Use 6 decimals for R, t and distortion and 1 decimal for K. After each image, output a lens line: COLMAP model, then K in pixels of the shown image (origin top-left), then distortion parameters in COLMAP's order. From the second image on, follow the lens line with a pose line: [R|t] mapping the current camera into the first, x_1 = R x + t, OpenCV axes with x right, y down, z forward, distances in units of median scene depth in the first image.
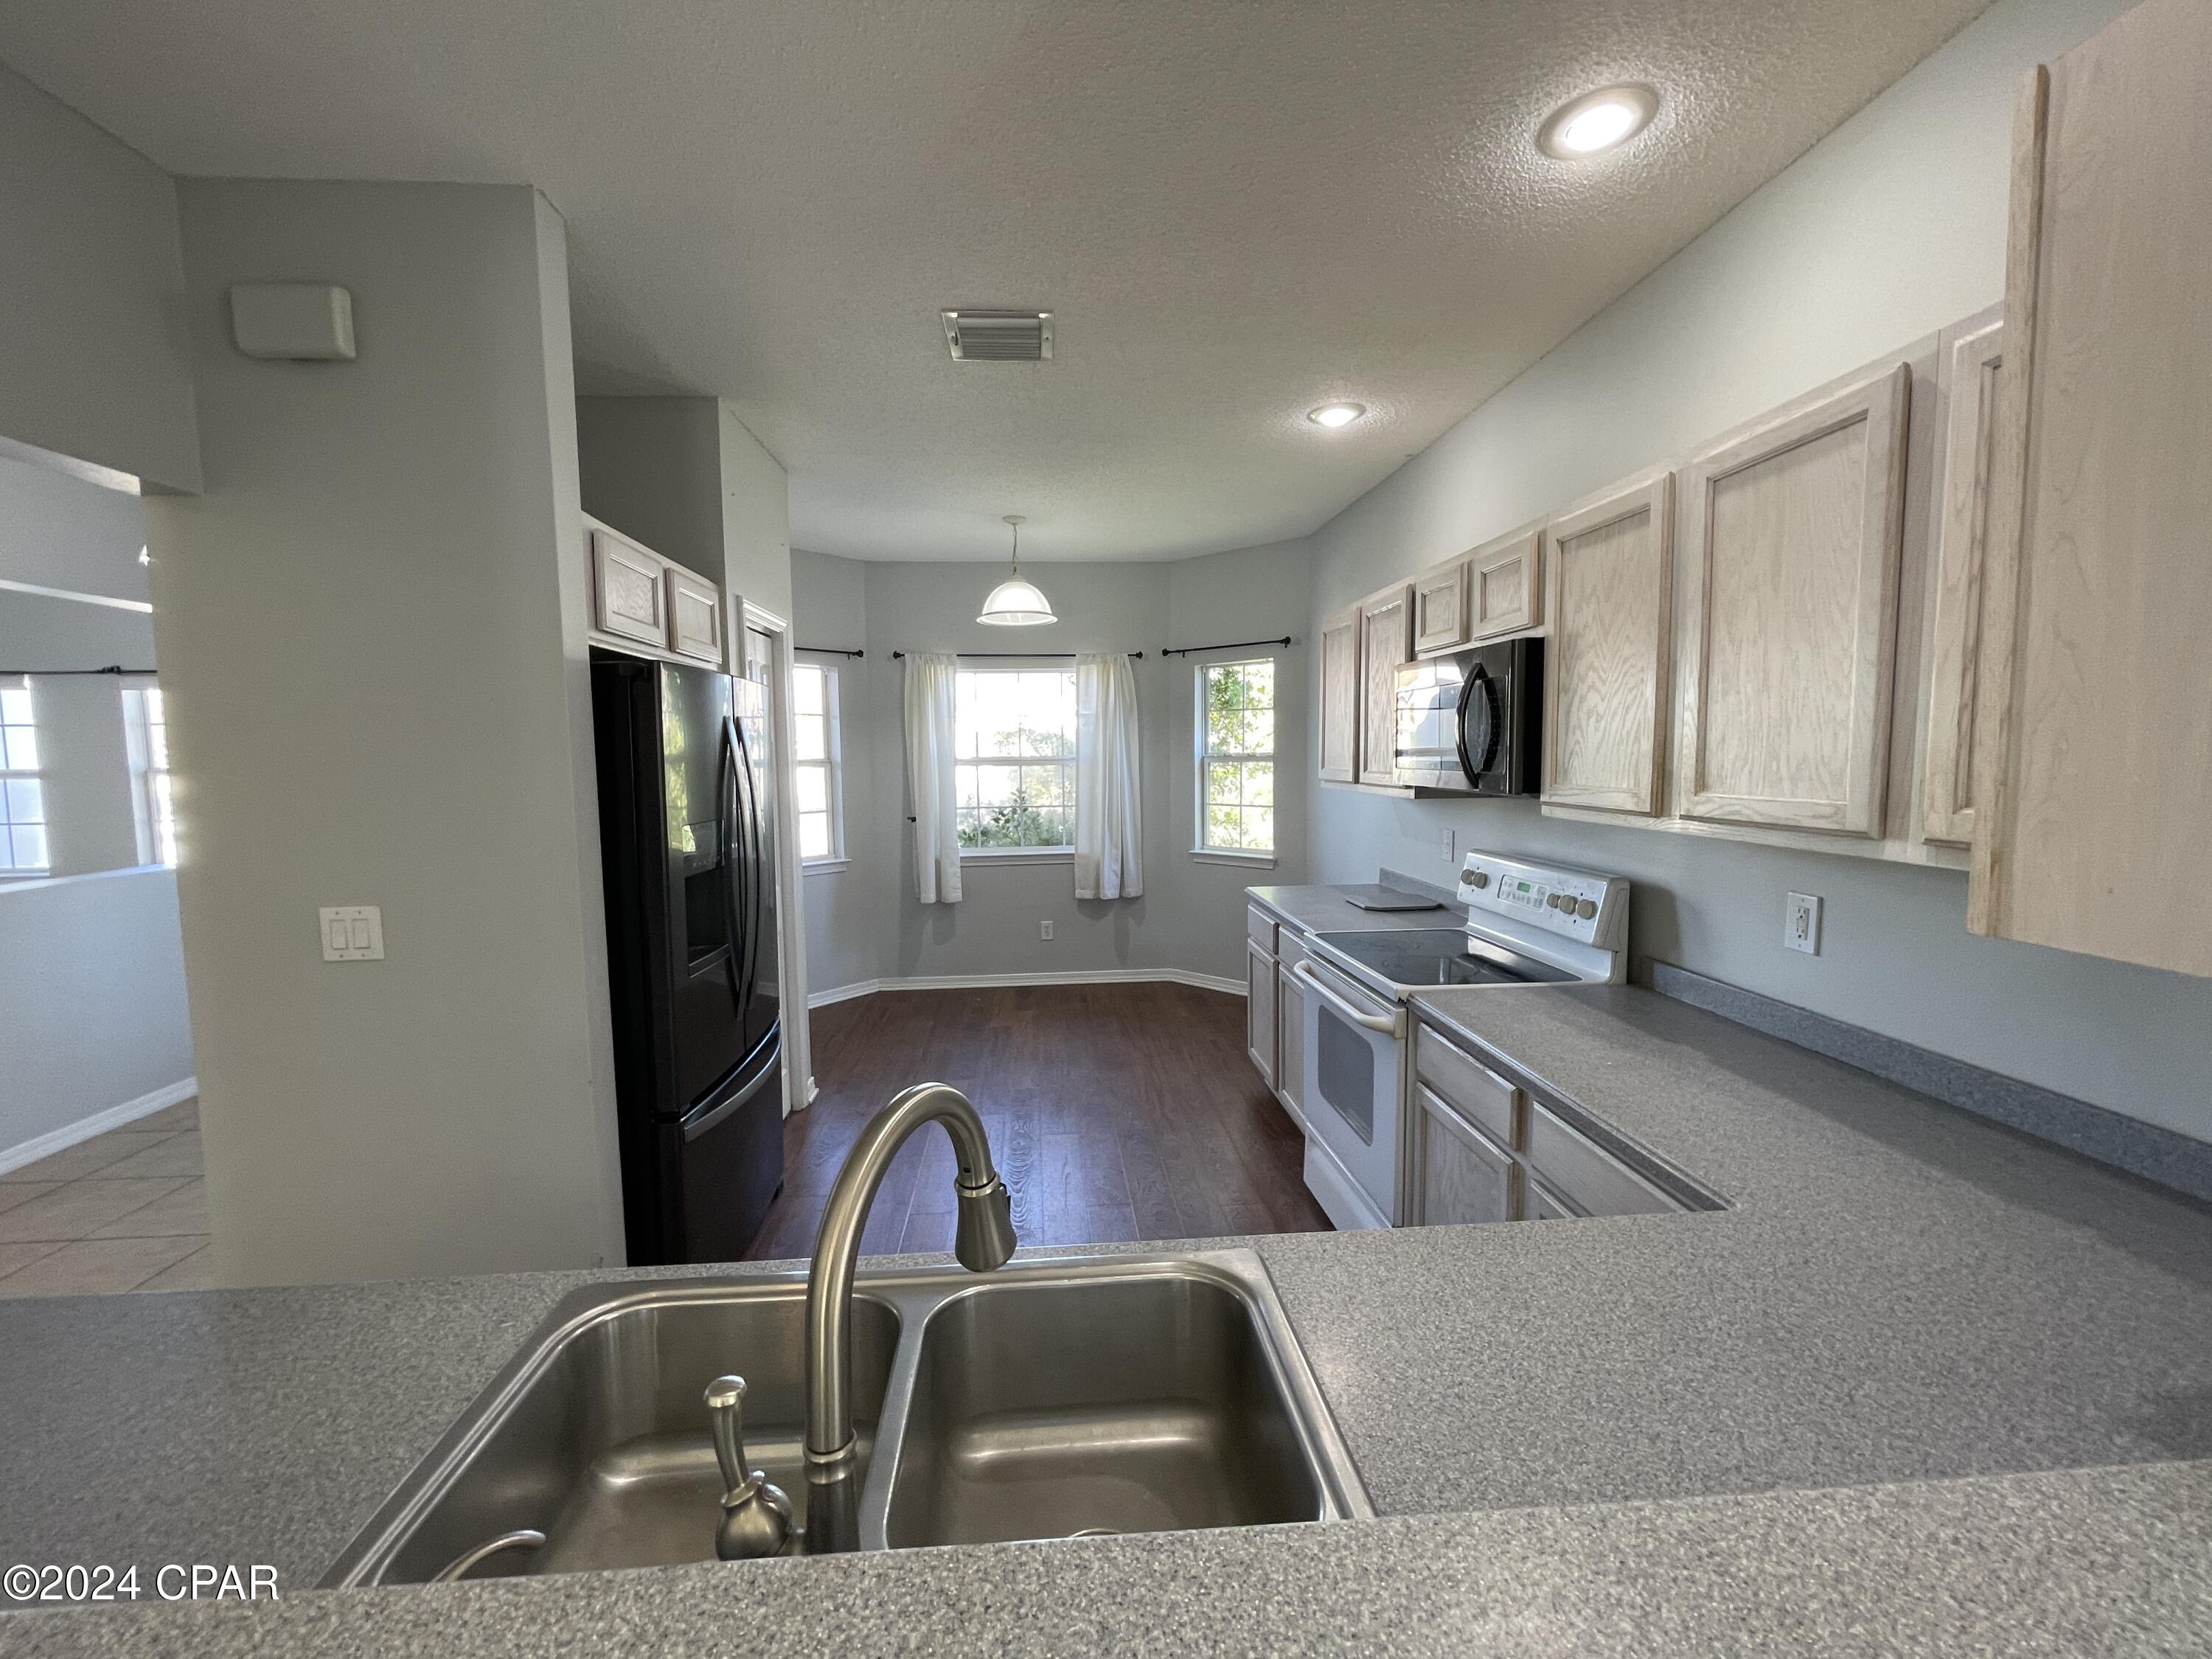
lens RADIAL K [[894.6, 0, 1101.0], [0, 894.6, 826.2], [0, 0, 1]] dist [-0.004787, 0.001398]
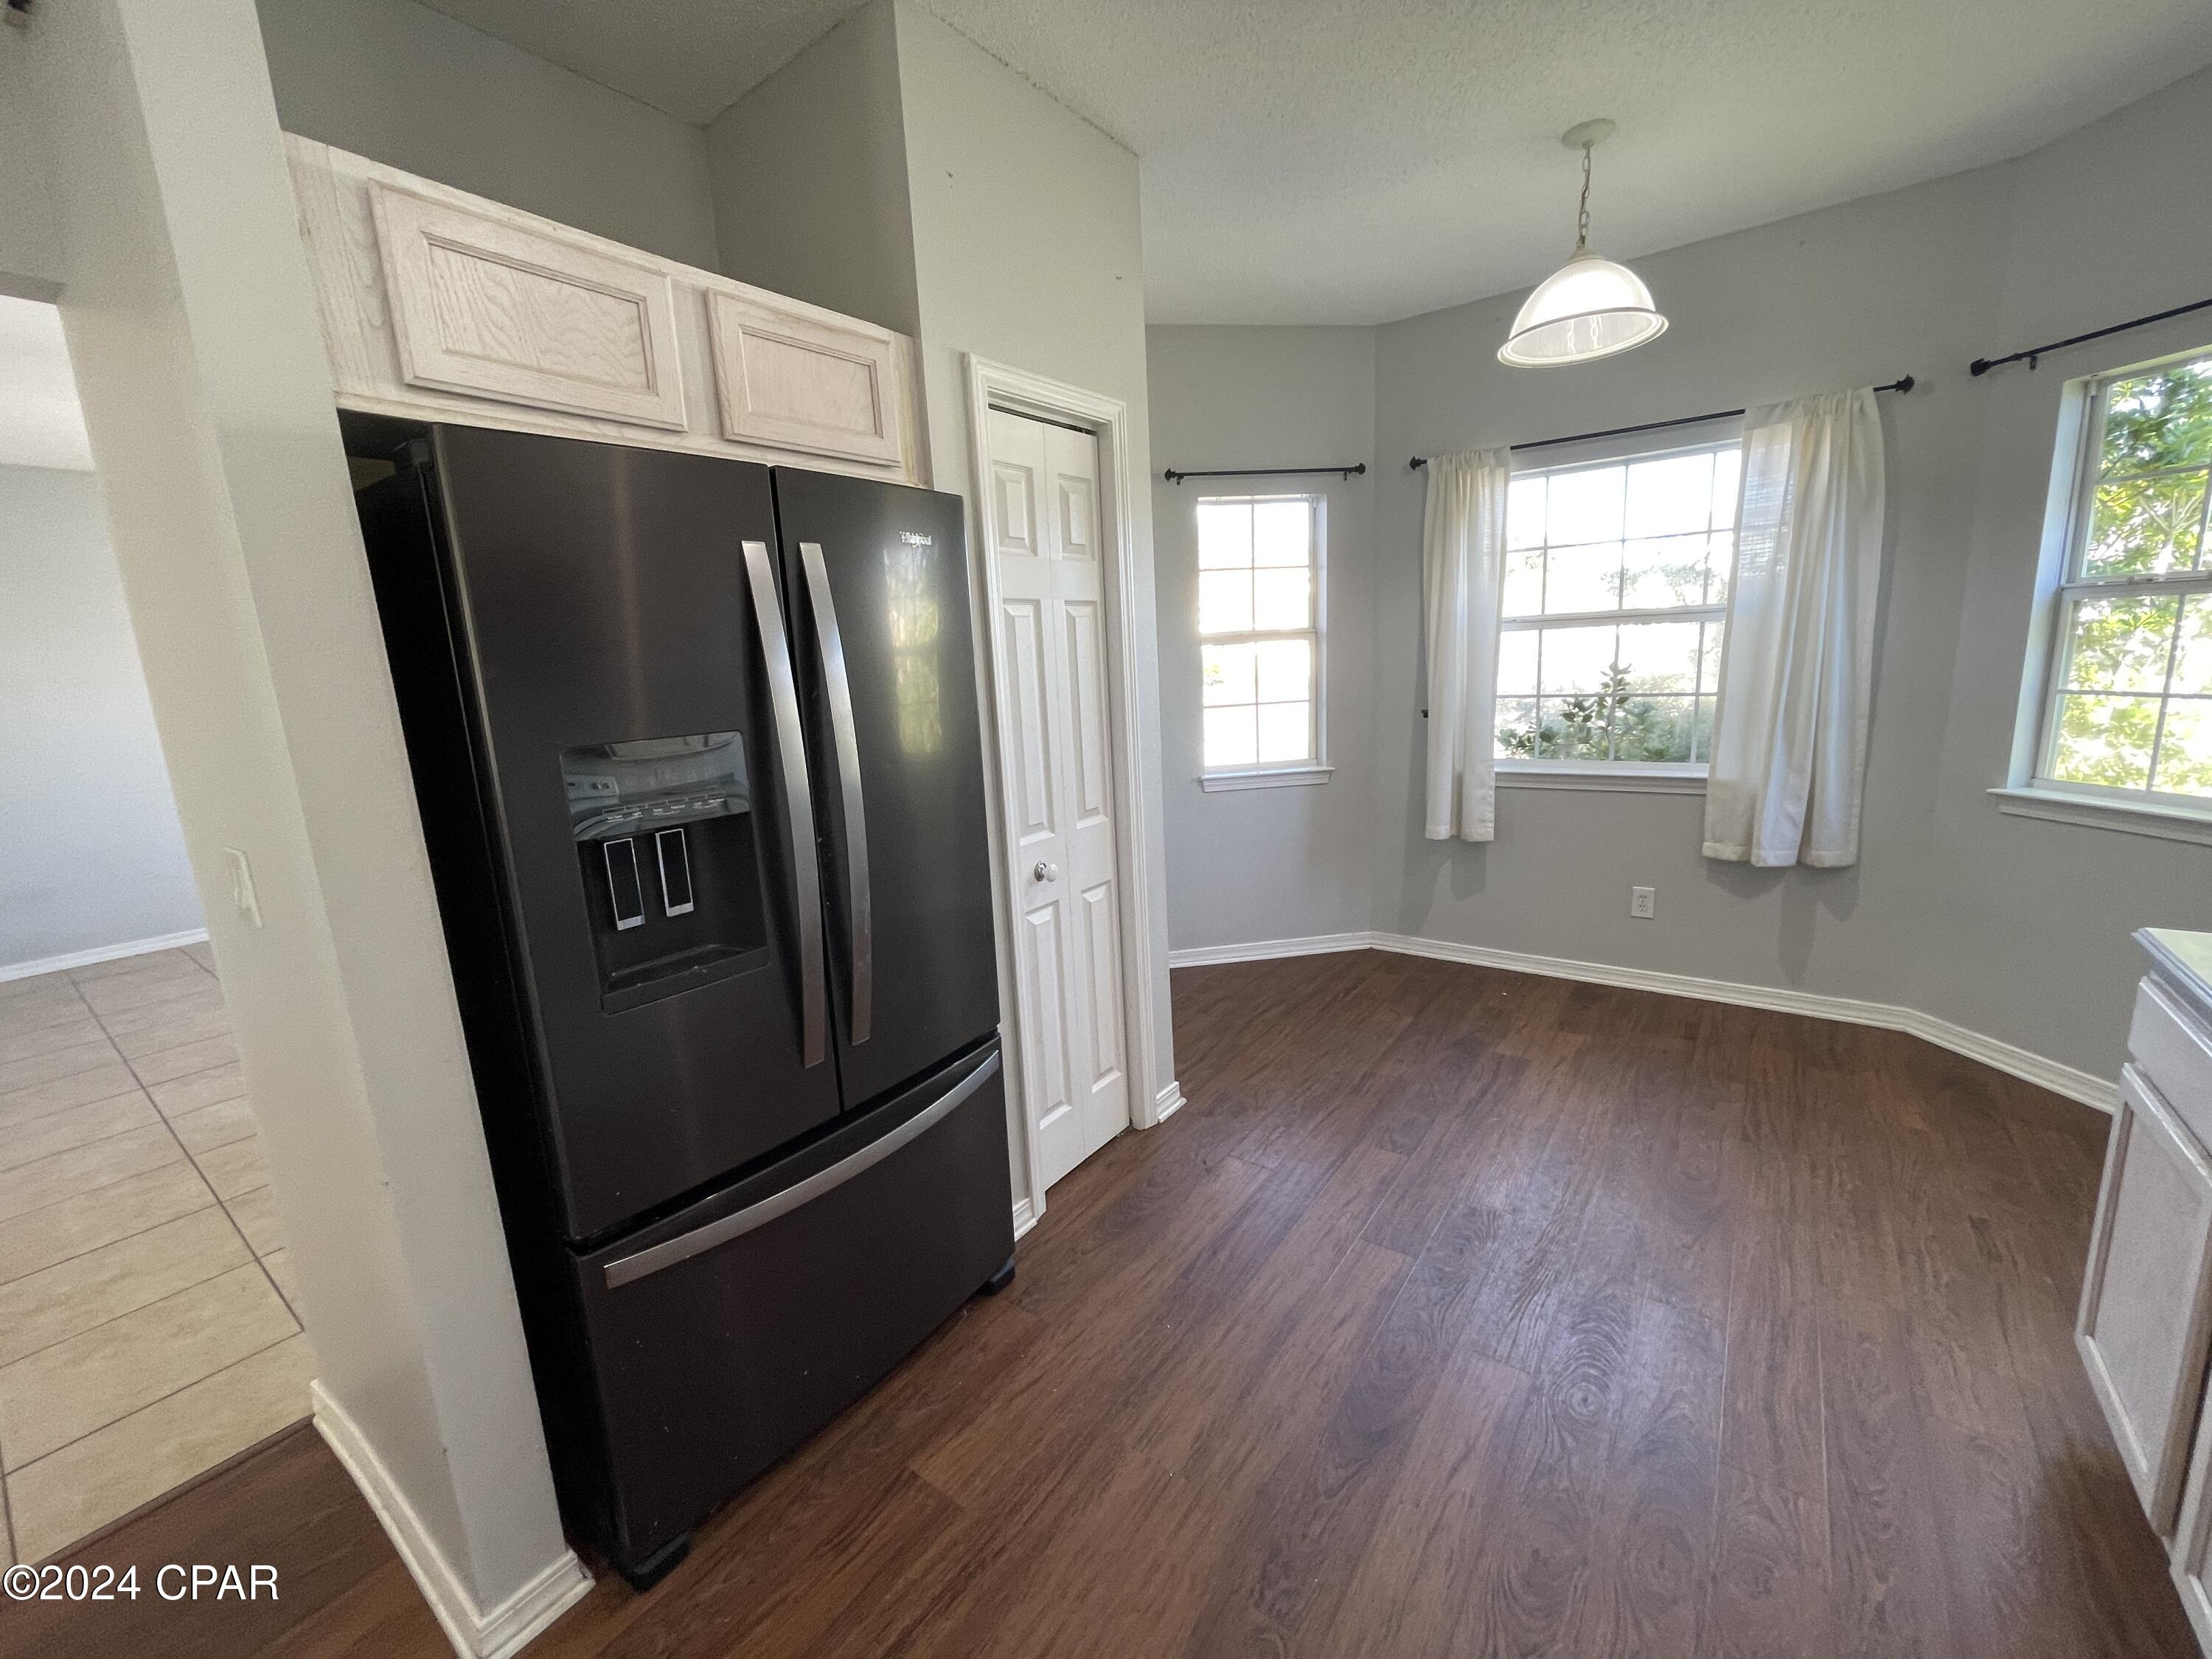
lens RADIAL K [[894.6, 0, 1101.0], [0, 894.6, 826.2], [0, 0, 1]] dist [-0.004787, 0.001398]
pose [[0.755873, 0.101224, -0.646846, 0.052641], [-0.013009, 0.990103, 0.139738, -0.015159], [0.654589, -0.097209, 0.749709, 0.336872]]
